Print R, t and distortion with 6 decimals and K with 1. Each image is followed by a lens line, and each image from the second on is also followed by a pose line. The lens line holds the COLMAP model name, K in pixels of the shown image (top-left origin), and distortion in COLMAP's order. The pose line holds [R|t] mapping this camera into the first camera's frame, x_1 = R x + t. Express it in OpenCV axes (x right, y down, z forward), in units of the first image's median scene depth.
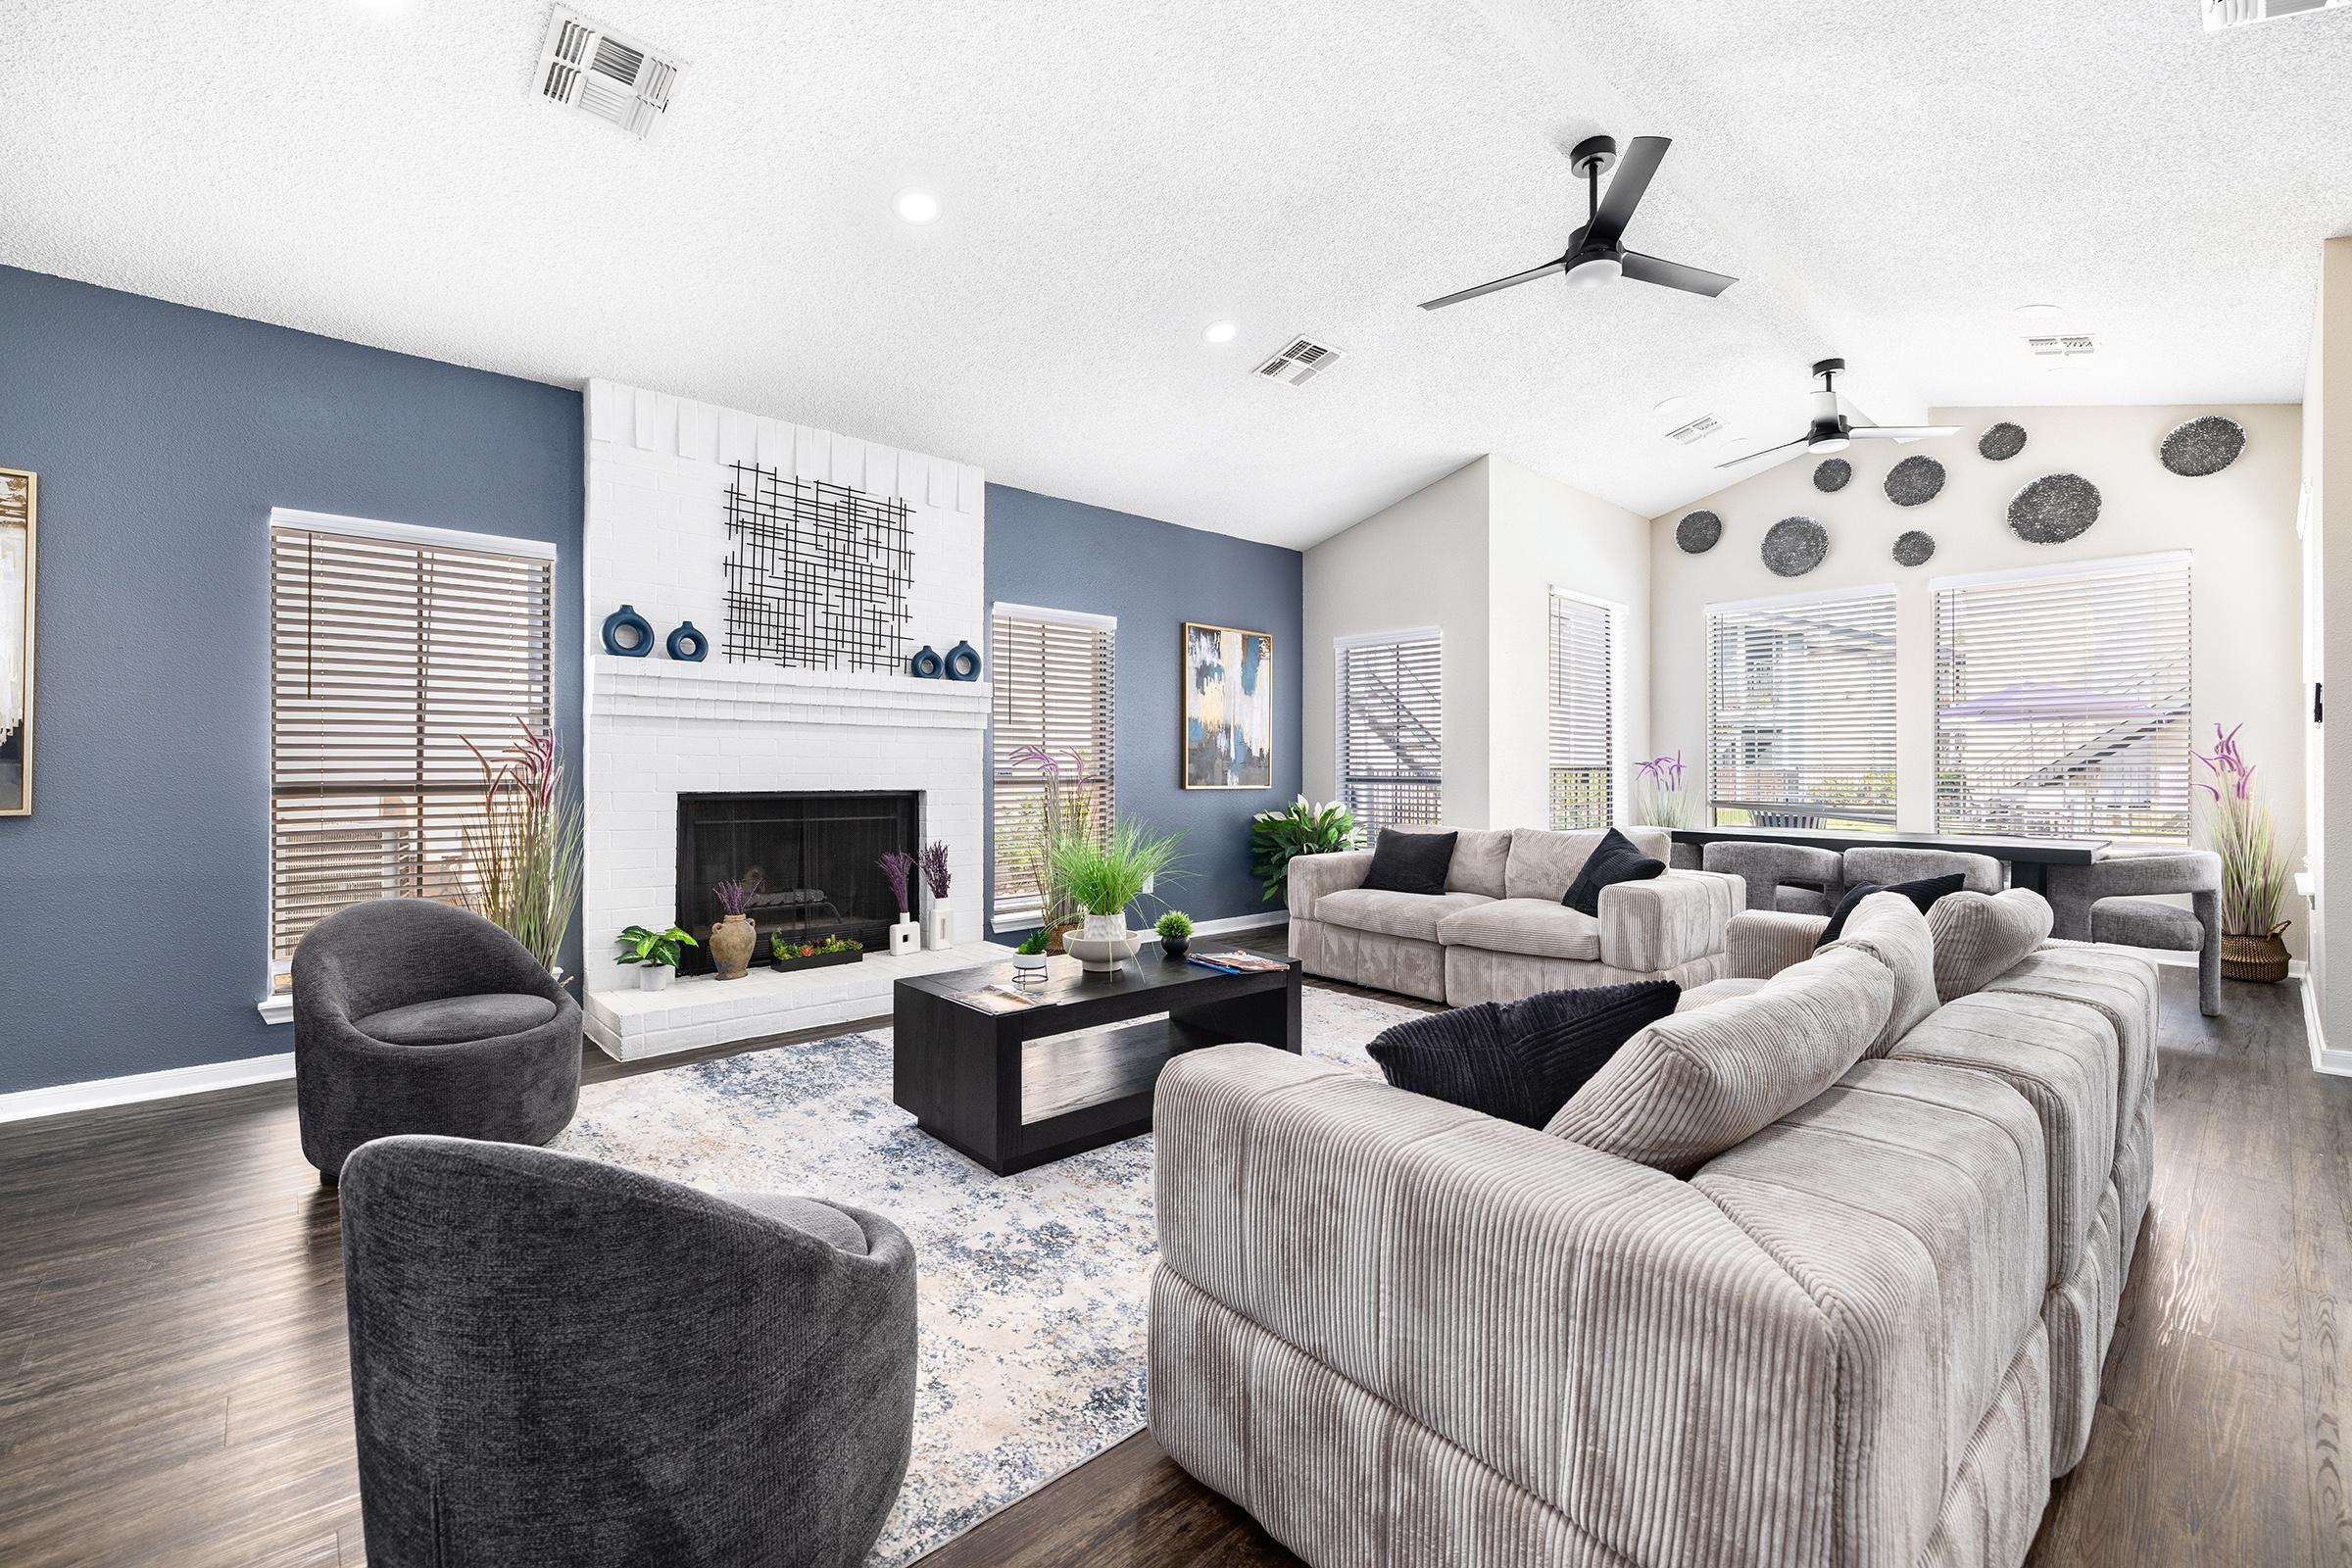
lens RADIAL K [[990.7, 0, 1167.9], [0, 990.7, 788.1], [0, 0, 1]] dist [0.001021, 0.000185]
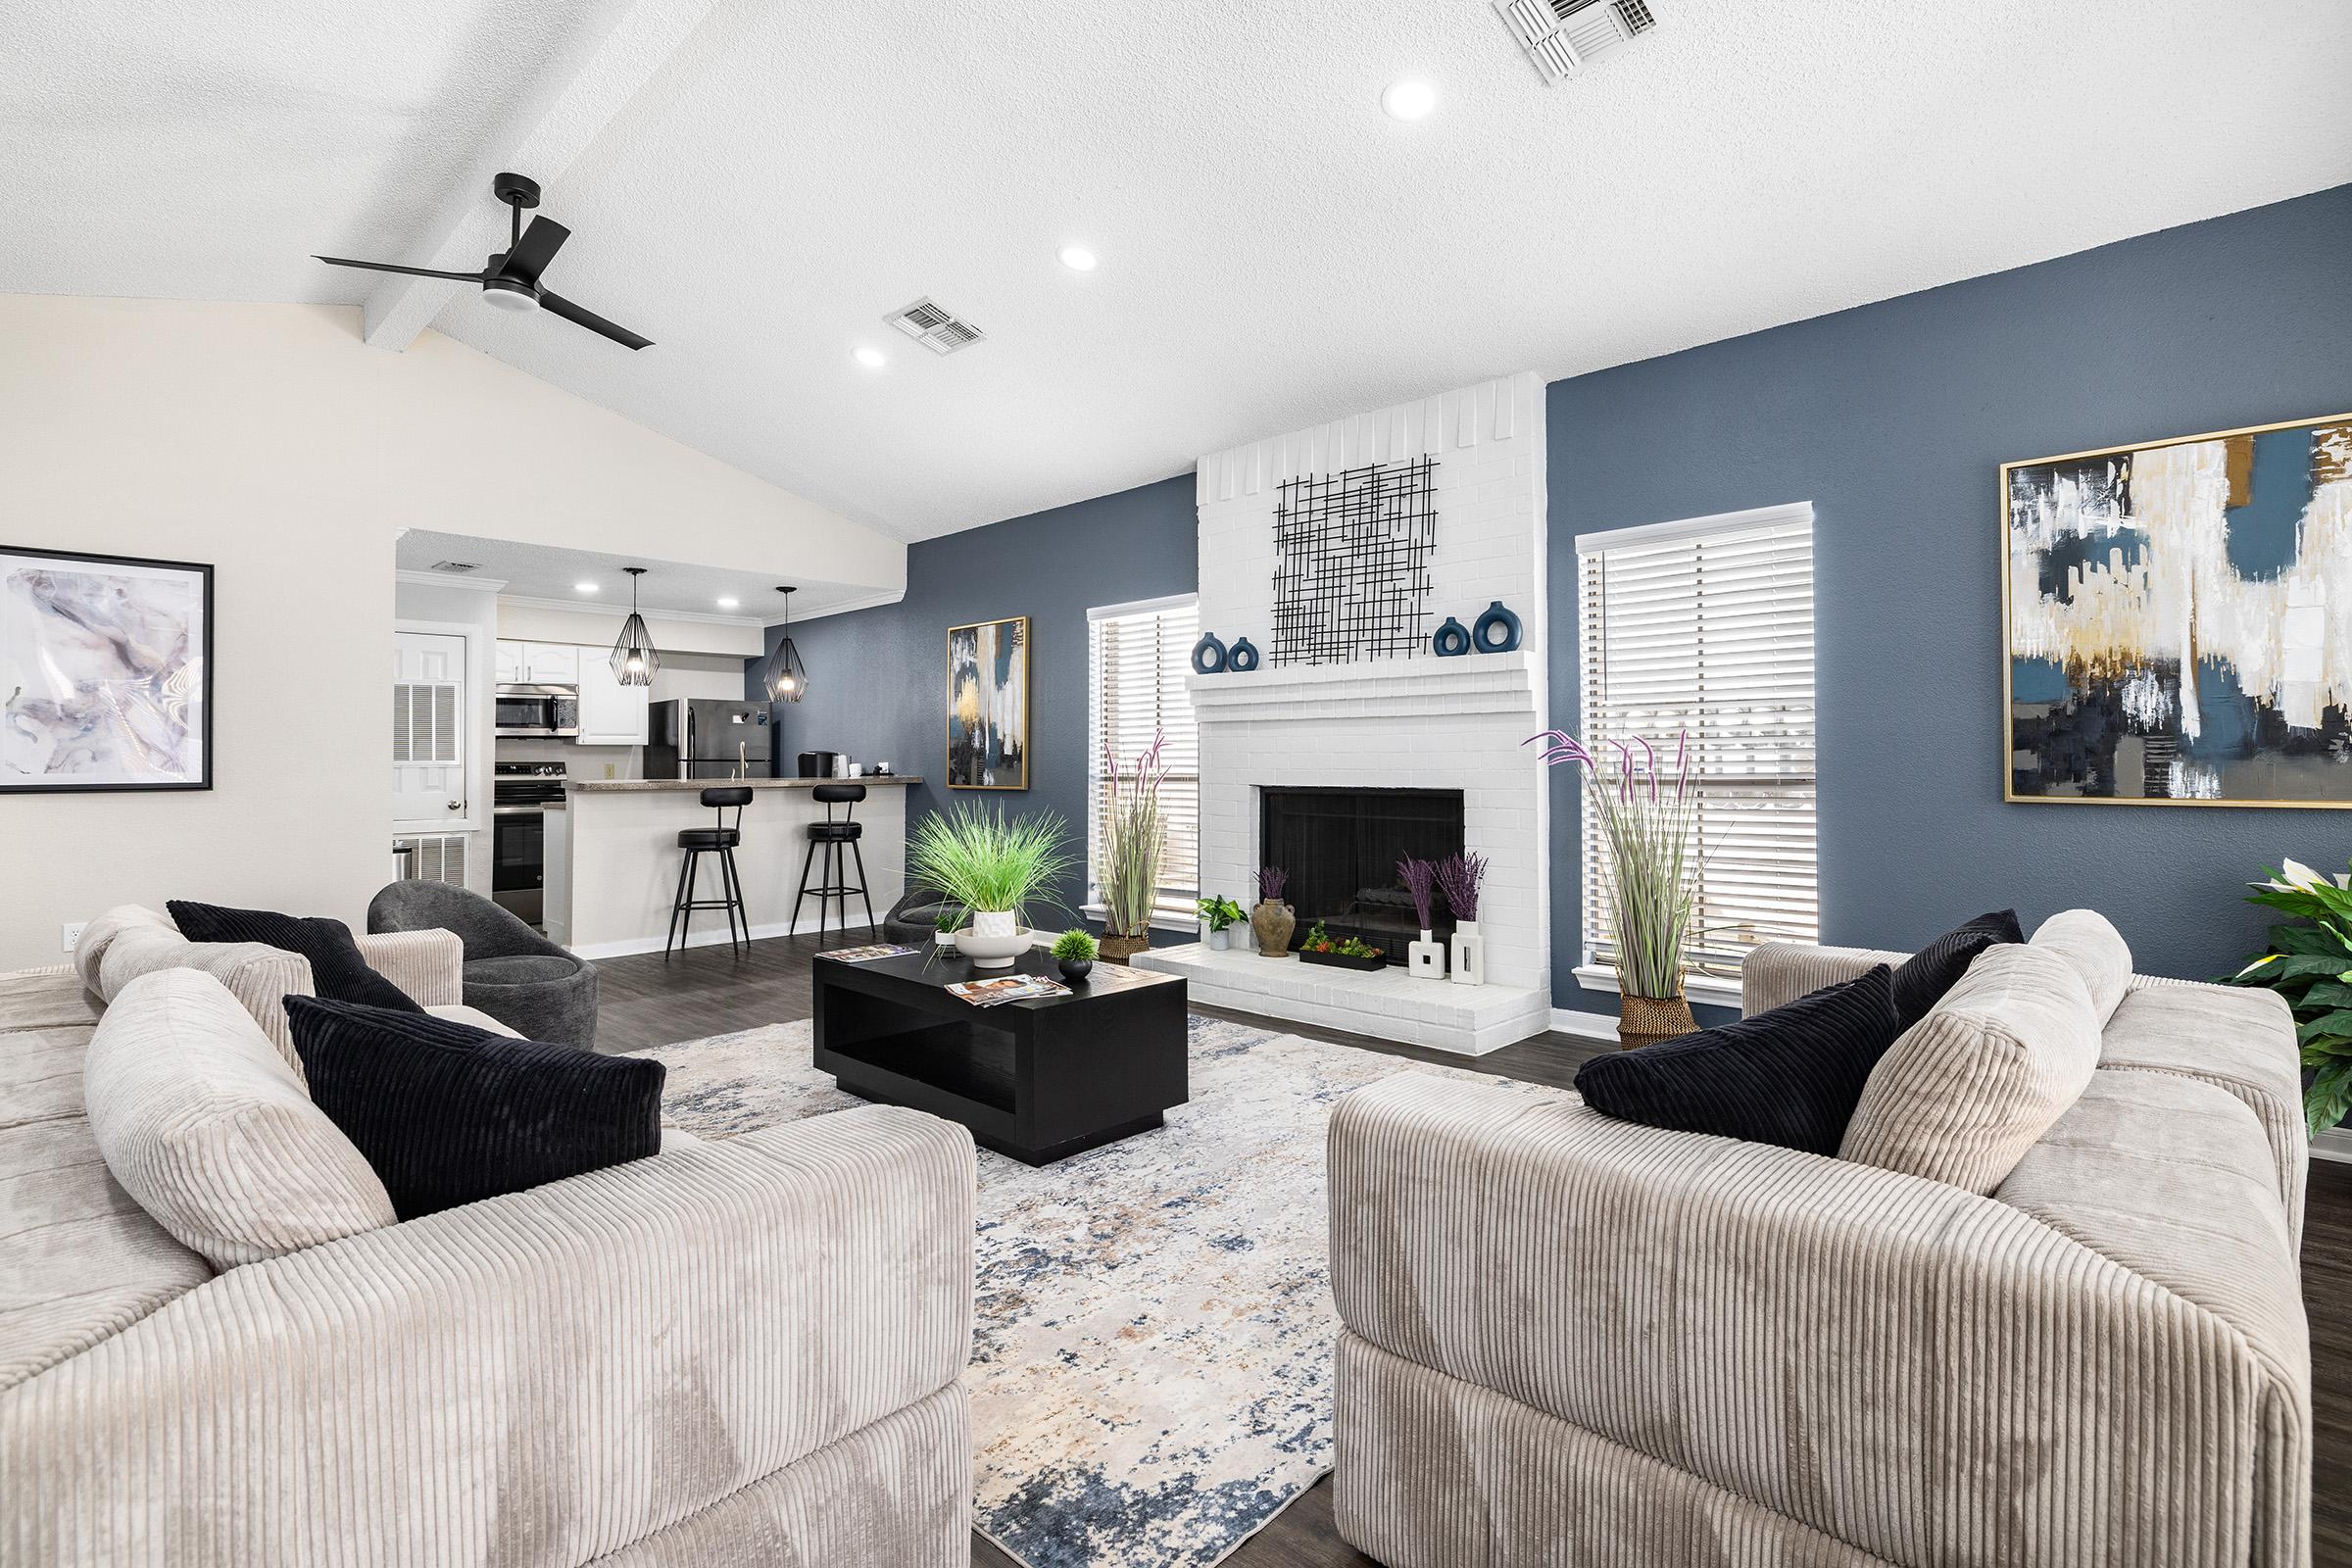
lens RADIAL K [[1102.6, 0, 1170.1], [0, 1102.6, 780.8], [0, 0, 1]] dist [-0.001489, 0.000182]
pose [[0.089965, 0.009886, -0.995896, 0.699448], [-0.017029, 0.999820, 0.008386, -0.009272], [0.995799, 0.016204, 0.090117, 0.712615]]
